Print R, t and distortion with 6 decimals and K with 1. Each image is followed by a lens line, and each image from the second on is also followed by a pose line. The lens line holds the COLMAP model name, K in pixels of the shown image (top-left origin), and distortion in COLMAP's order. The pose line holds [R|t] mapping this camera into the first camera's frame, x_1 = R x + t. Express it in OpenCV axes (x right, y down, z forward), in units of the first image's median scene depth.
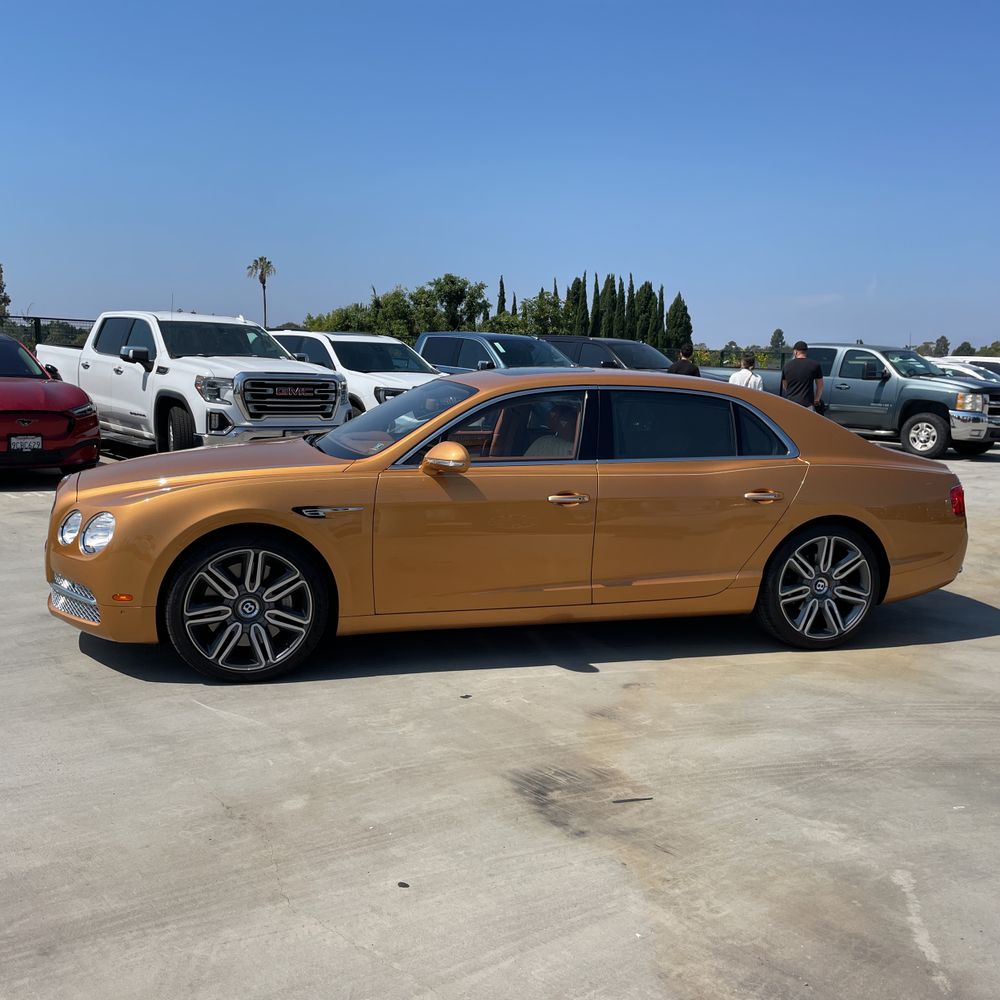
lens RADIAL K [[1029.4, 0, 477.5], [0, 1029.4, 483.4], [0, 0, 1]] dist [0.104968, -0.151211]
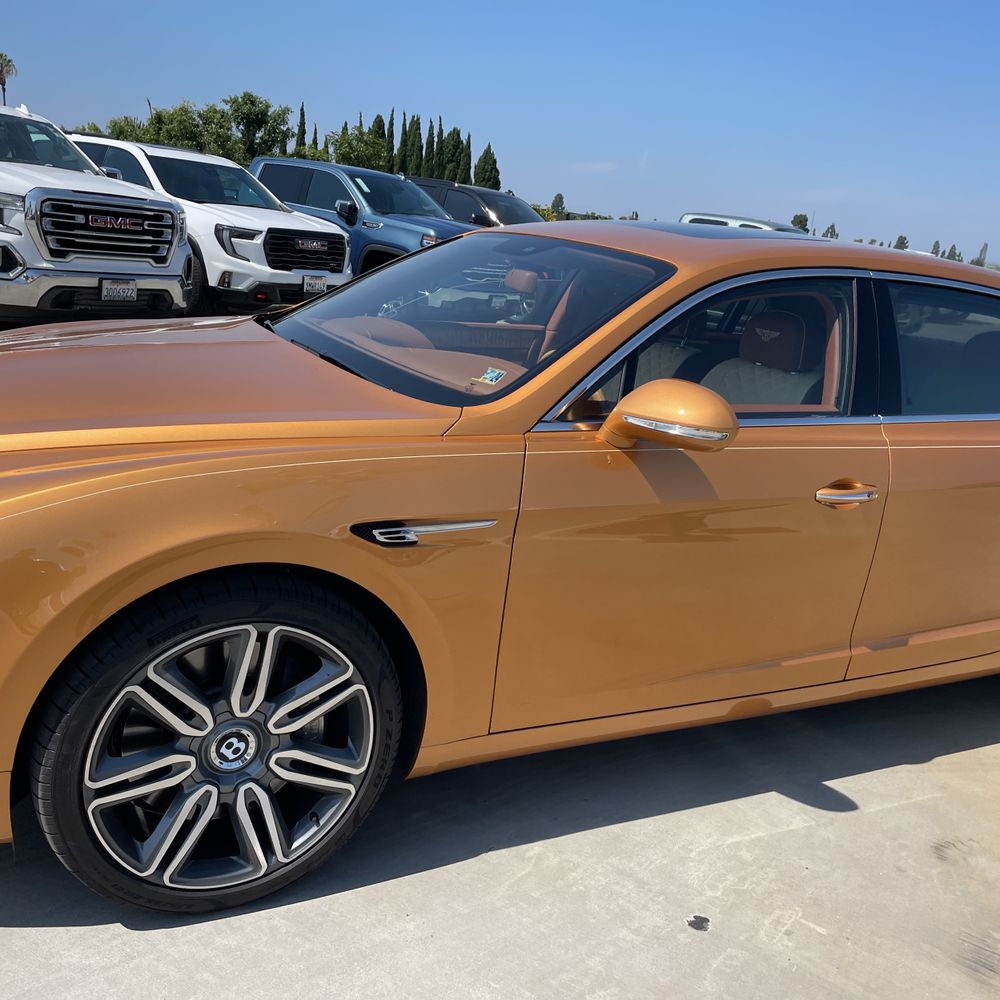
lens RADIAL K [[1029.4, 0, 477.5], [0, 1029.4, 483.4], [0, 0, 1]] dist [0.104968, -0.151211]
pose [[0.974634, 0.024107, 0.222503, -0.092423], [-0.055024, 0.989477, 0.133818, -0.022305], [-0.216936, -0.142667, 0.965704, 0.240092]]
